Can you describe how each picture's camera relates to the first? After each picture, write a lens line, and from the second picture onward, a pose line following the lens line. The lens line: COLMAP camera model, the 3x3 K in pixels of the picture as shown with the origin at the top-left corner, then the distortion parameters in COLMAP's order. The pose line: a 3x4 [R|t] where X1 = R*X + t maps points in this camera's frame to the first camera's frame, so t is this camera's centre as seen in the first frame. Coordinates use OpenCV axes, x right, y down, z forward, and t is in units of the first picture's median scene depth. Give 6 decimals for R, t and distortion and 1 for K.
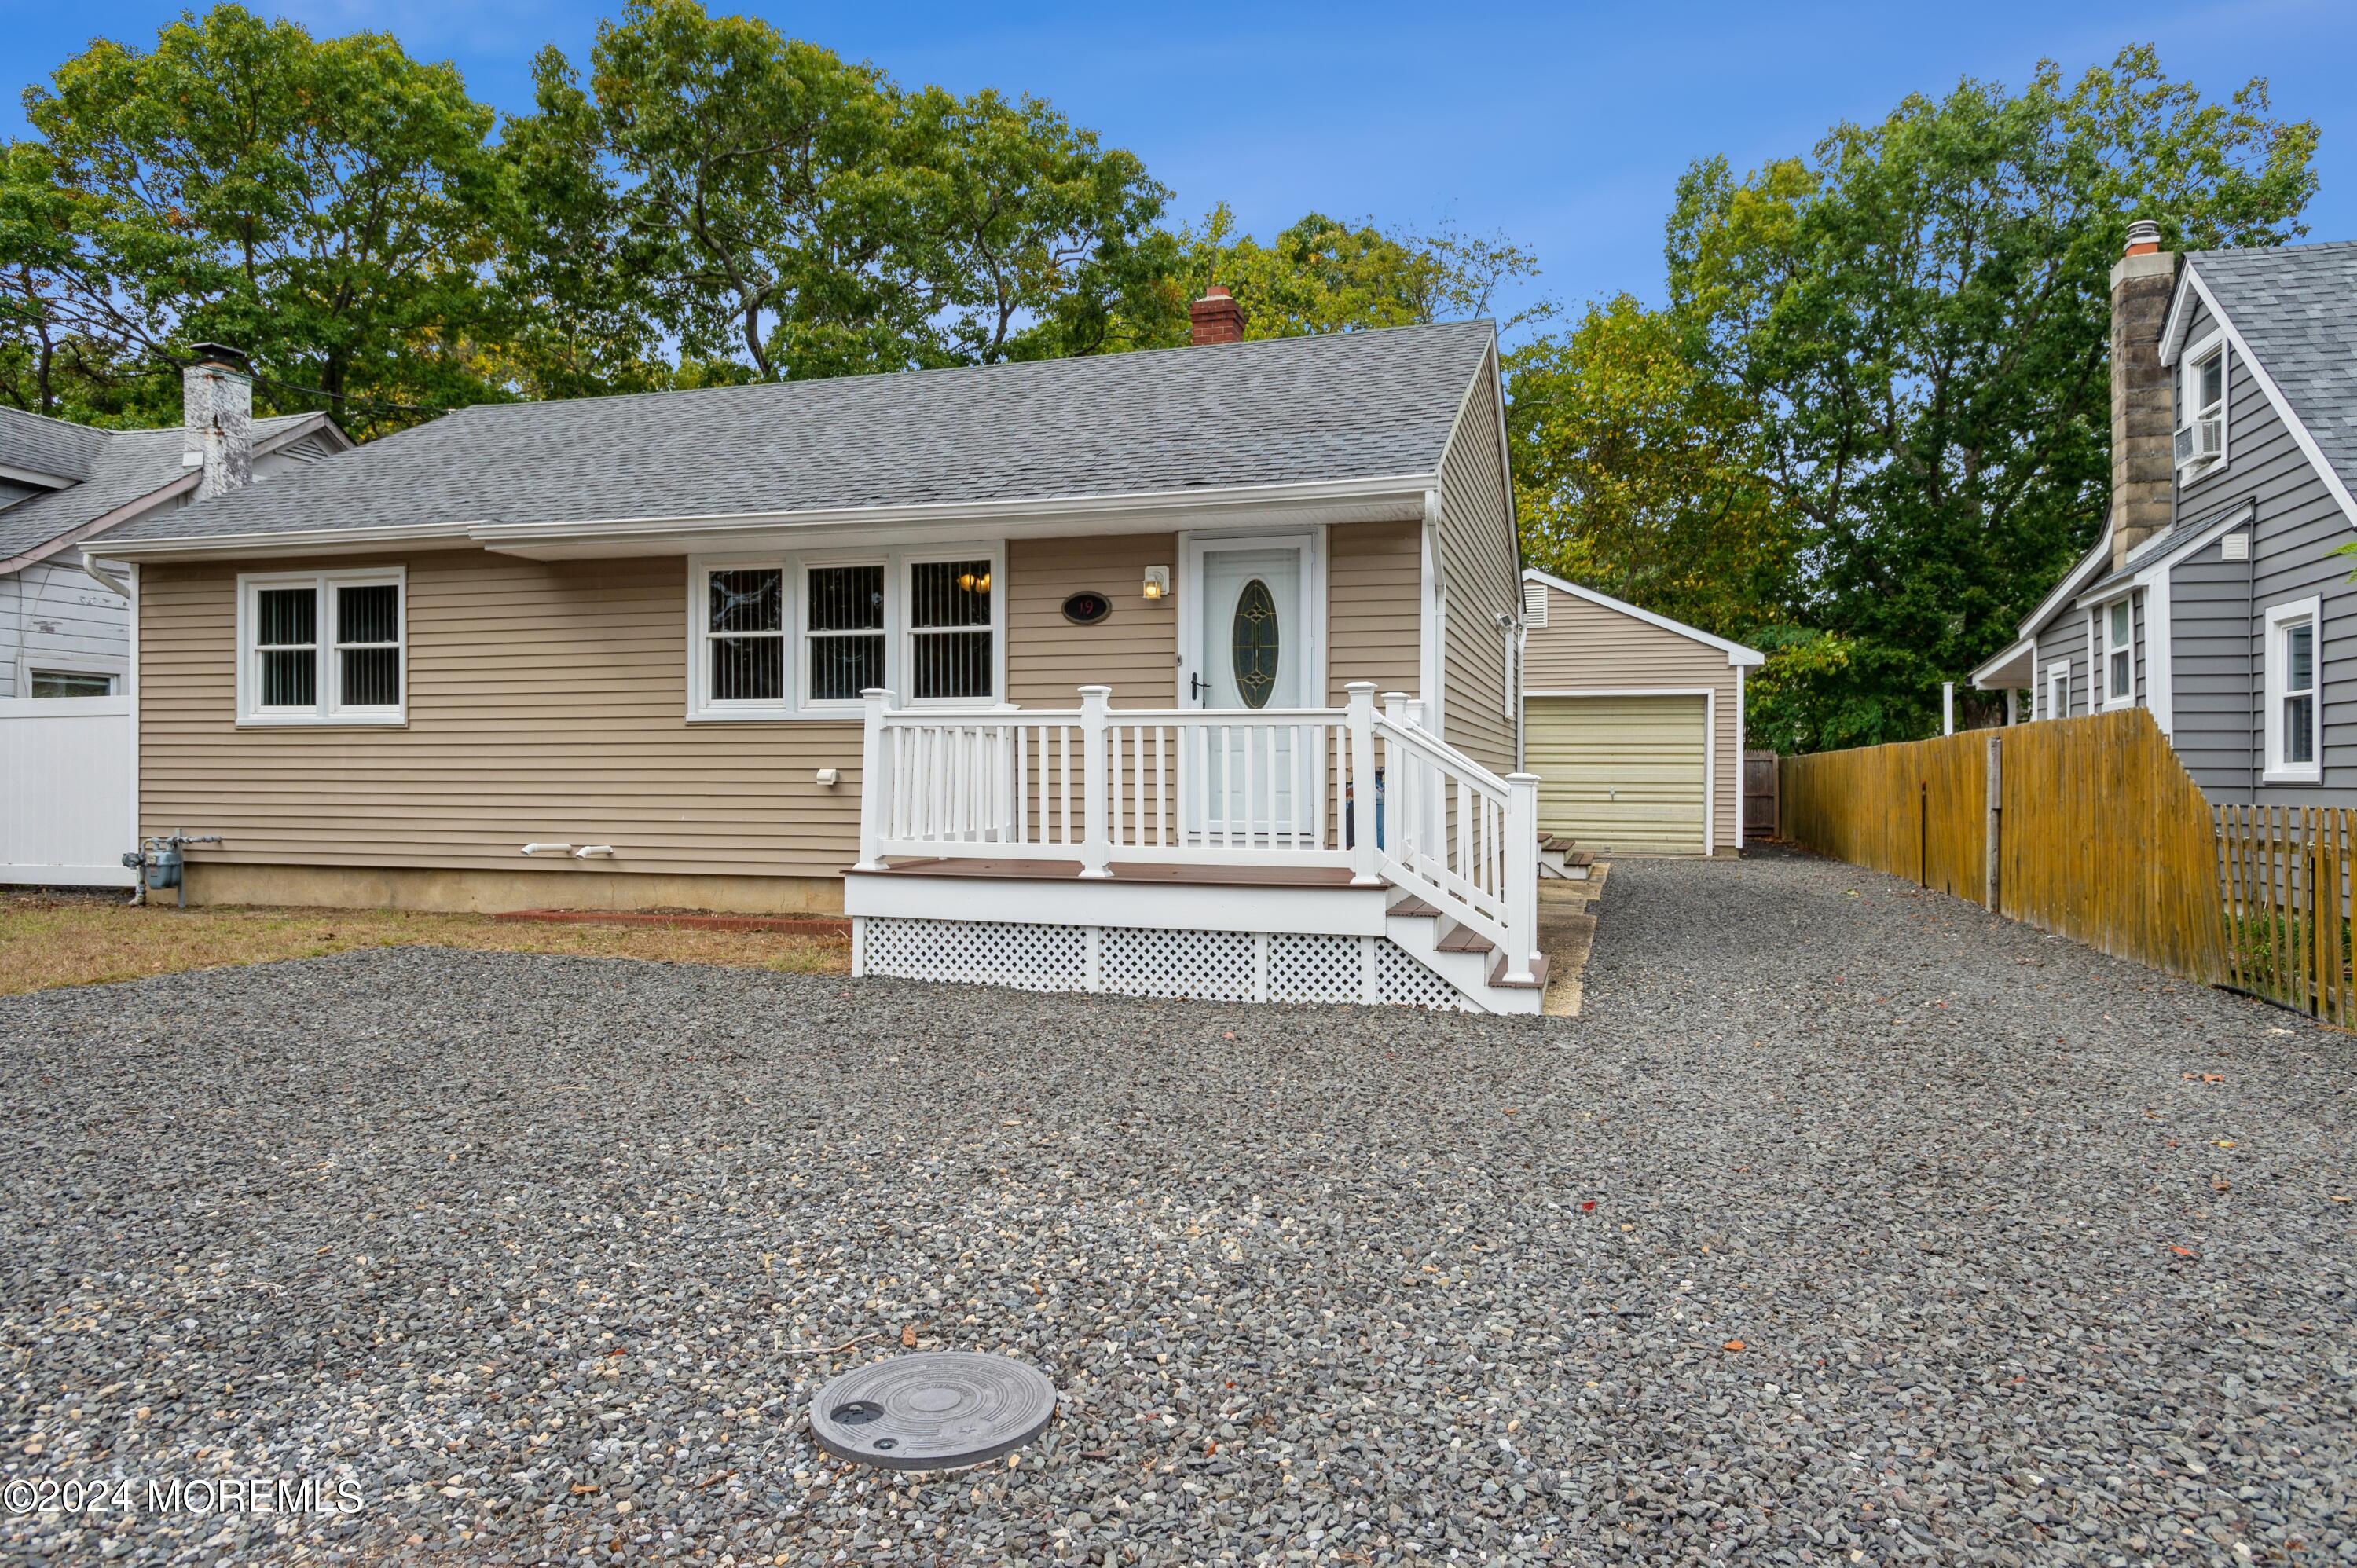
lens RADIAL K [[1354.1, 0, 1176.6], [0, 1354.1, 796.1], [0, 0, 1]] dist [0.016555, -0.004106]
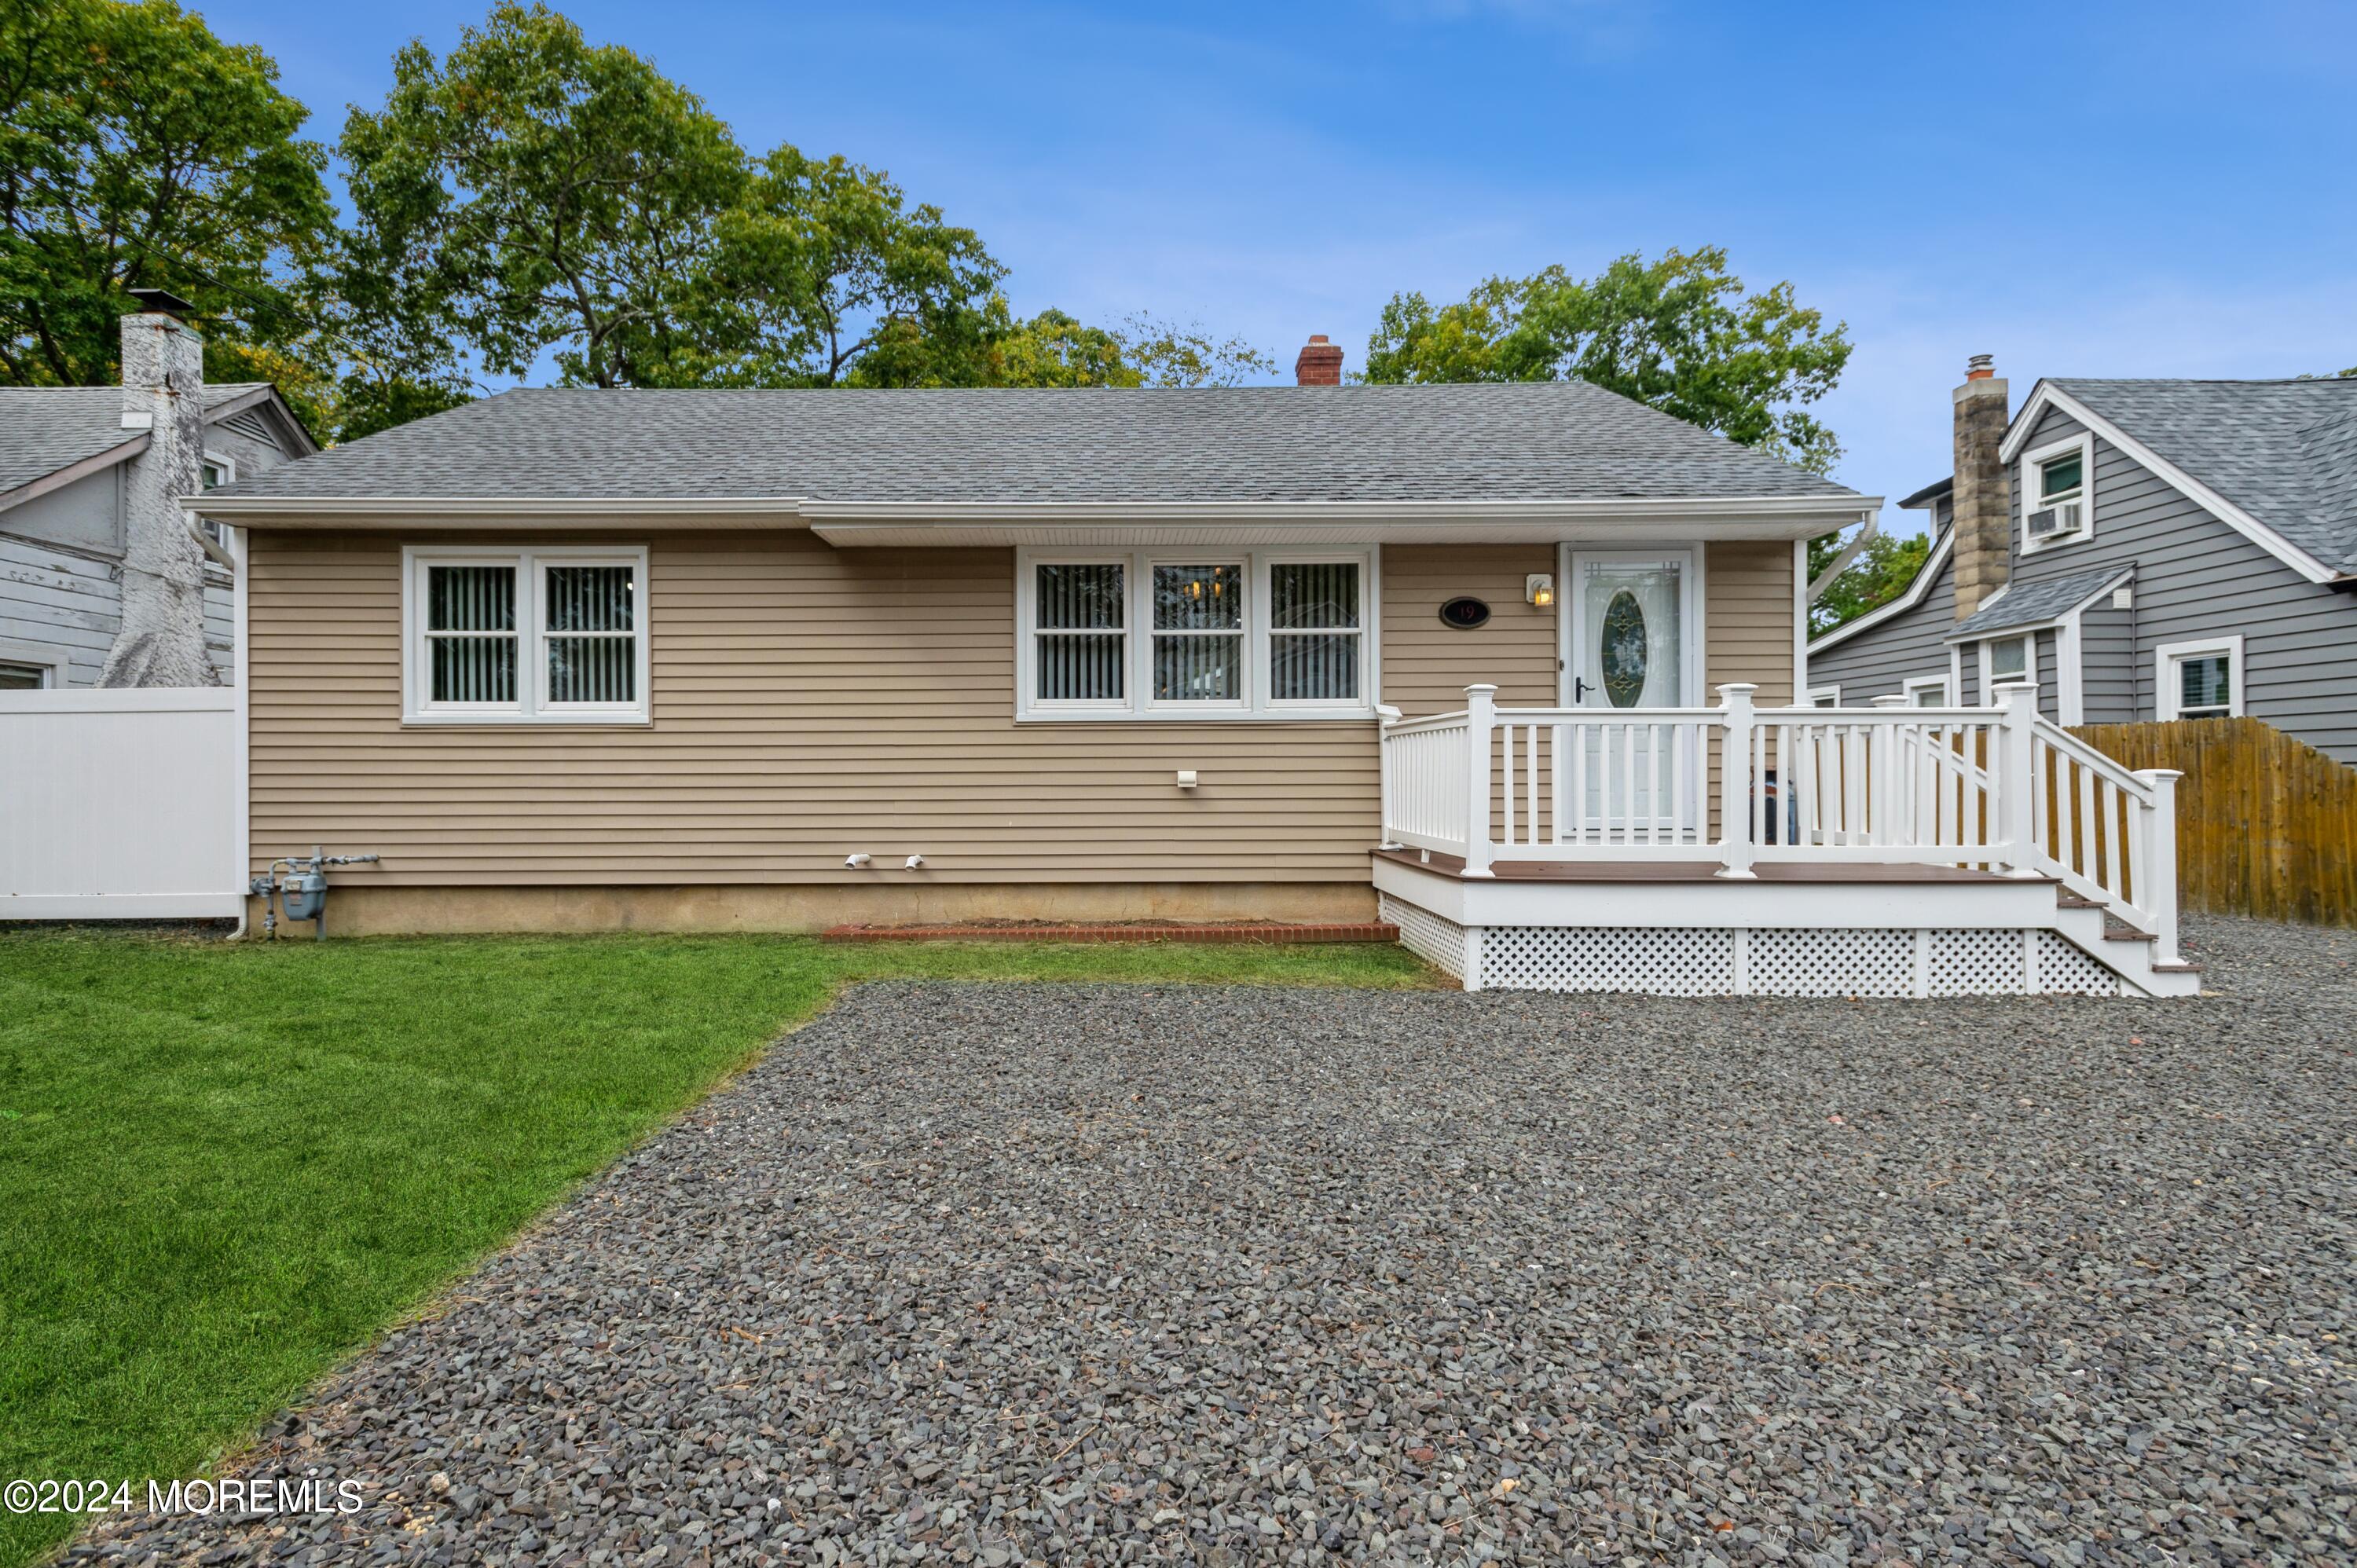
lens RADIAL K [[1117.3, 0, 1180.9], [0, 1117.3, 783.3], [0, 0, 1]] dist [0.012707, -0.002690]
pose [[0.963889, -0.007667, 0.266195, -0.455082], [0.010230, 0.999914, -0.008242, -0.004398], [-0.266109, 0.010667, 0.963884, 0.218535]]
